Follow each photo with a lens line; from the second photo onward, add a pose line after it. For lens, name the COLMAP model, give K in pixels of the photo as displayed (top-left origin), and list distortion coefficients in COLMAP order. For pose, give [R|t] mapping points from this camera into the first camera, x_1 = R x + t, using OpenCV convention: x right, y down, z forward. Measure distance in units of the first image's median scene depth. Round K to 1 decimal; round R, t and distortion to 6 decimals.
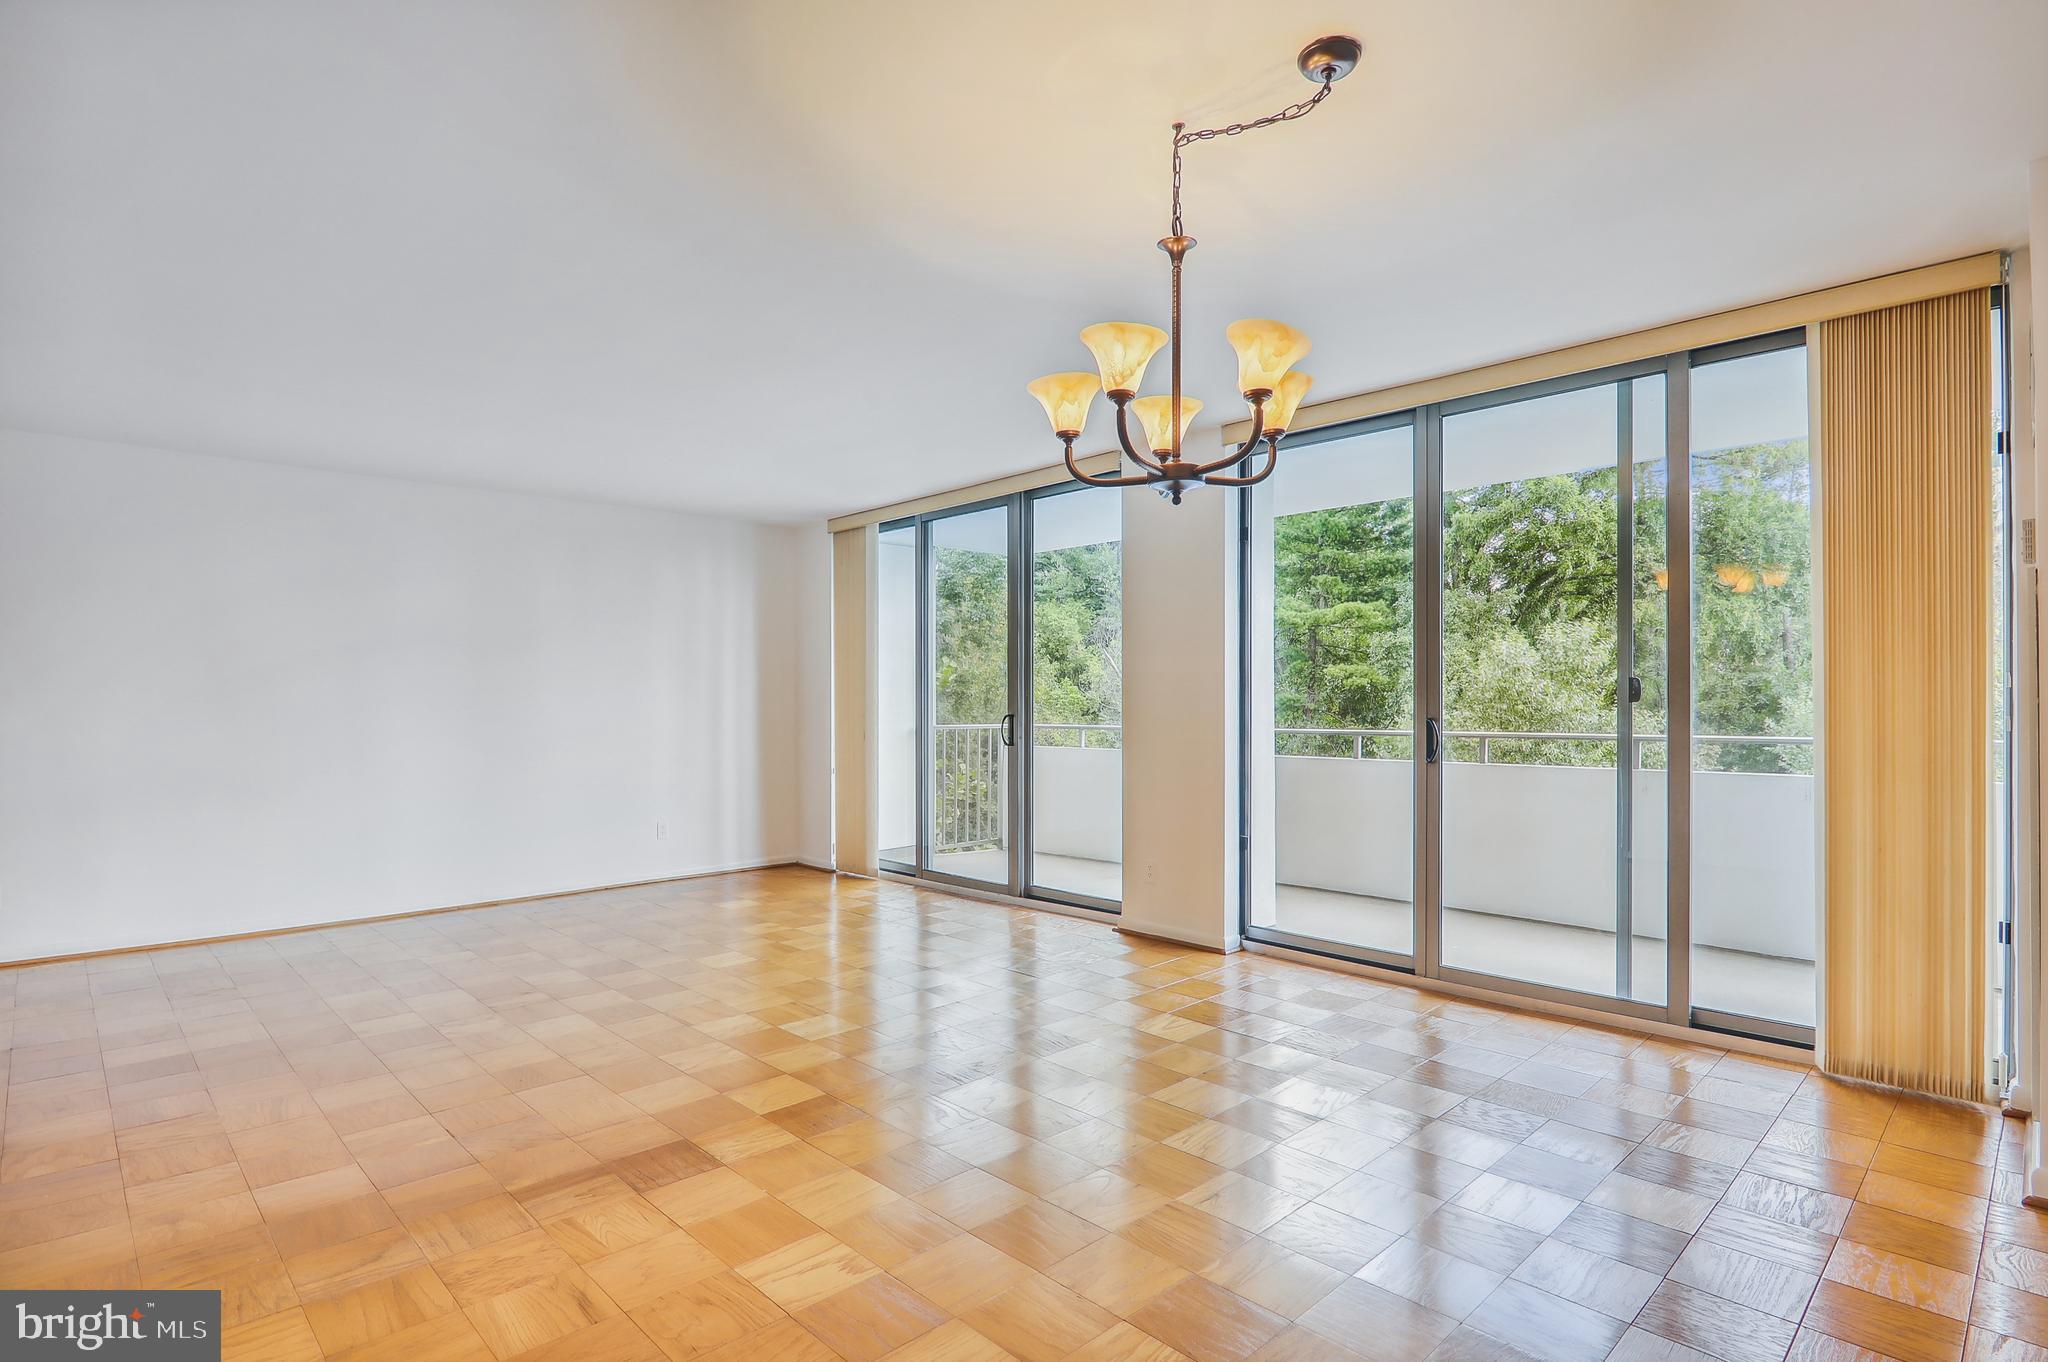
lens RADIAL K [[1020.2, 0, 998.3], [0, 1020.2, 692.2], [0, 0, 1]] dist [-0.025526, -0.000269]
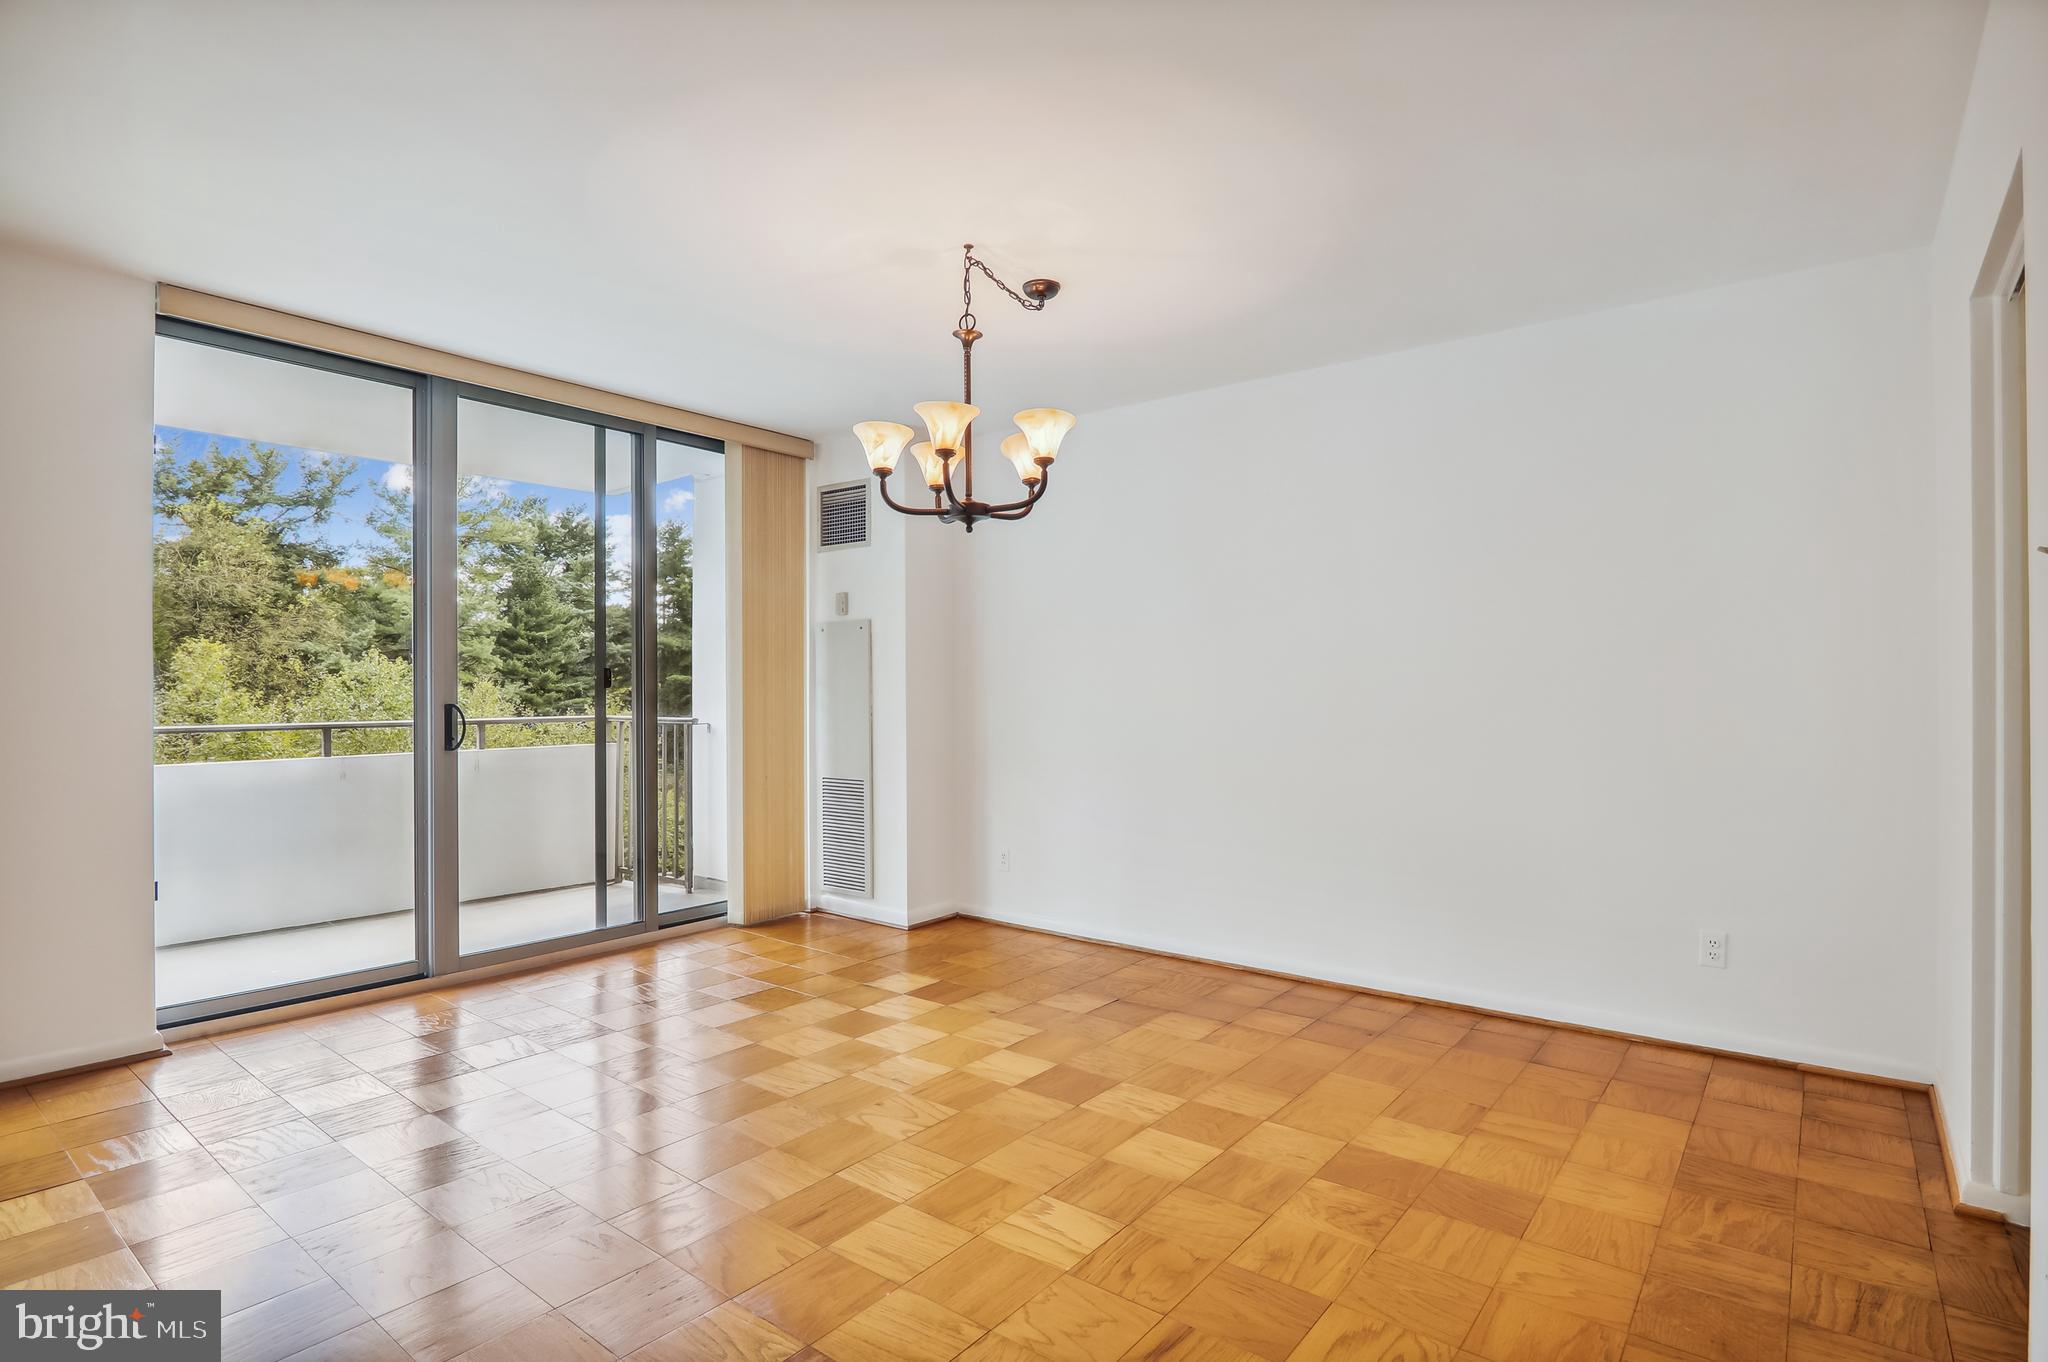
lens RADIAL K [[1031.1, 0, 1020.7], [0, 1031.1, 687.8], [0, 0, 1]] dist [-0.013224, -0.000002]
pose [[-0.152000, 0.007104, 0.988355, -0.682371], [-0.004651, 0.999958, -0.007903, 0.016323], [-0.988370, -0.005798, -0.151961, 0.668730]]
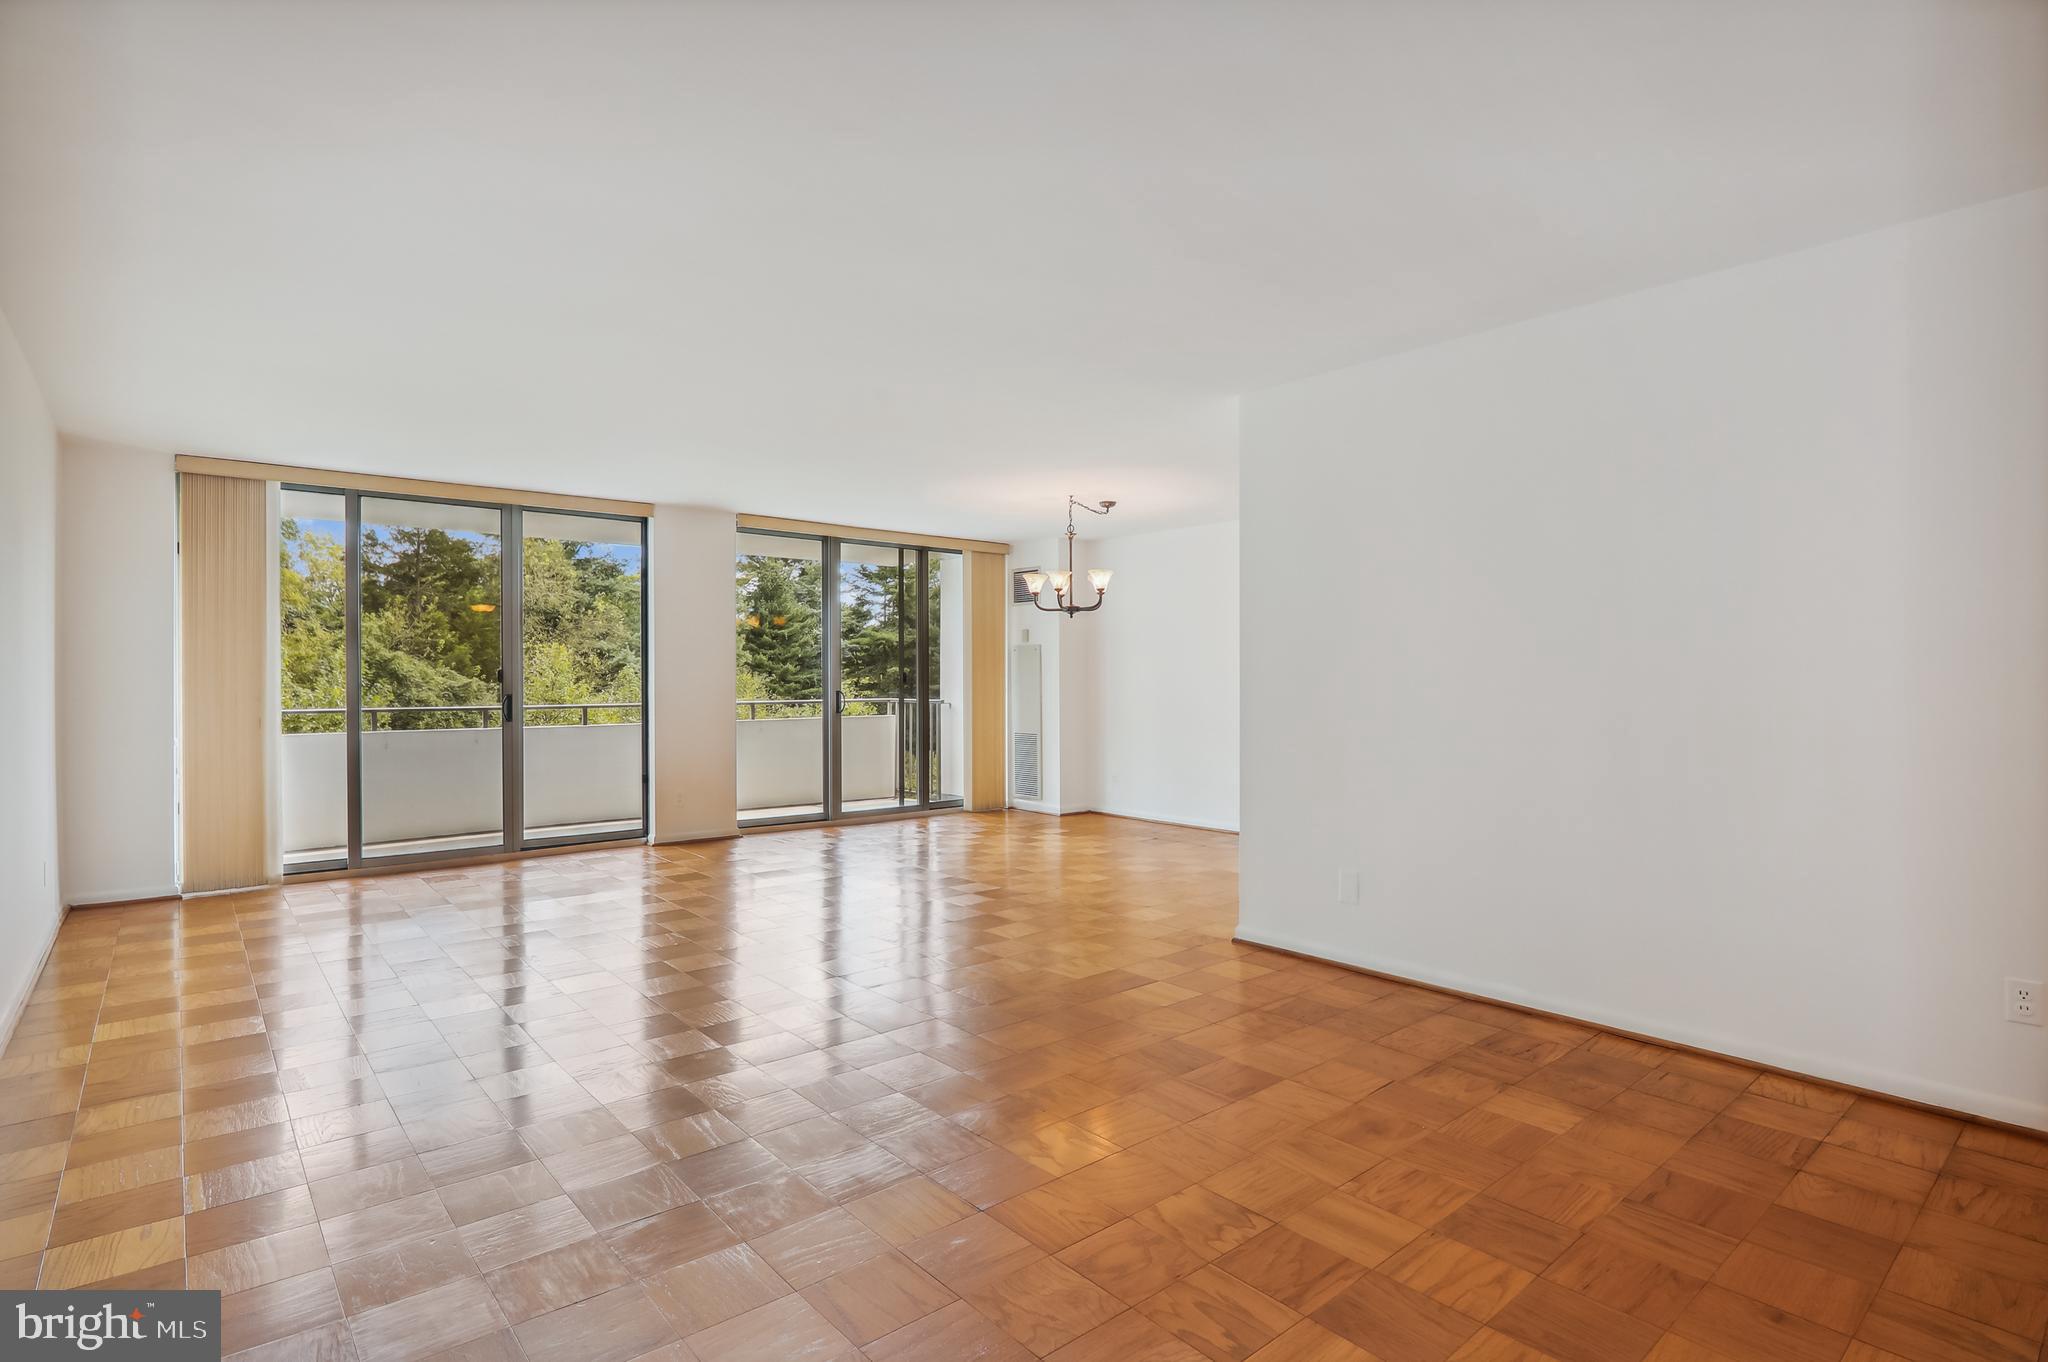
lens RADIAL K [[1031.1, 0, 1020.7], [0, 1031.1, 687.8], [0, 0, 1]] dist [-0.013224, -0.000002]
pose [[0.043743, -0.002349, 0.999040, -1.759703], [-0.005268, 0.999983, 0.002582, 0.011726], [-0.999029, -0.005376, 0.043730, 0.597735]]
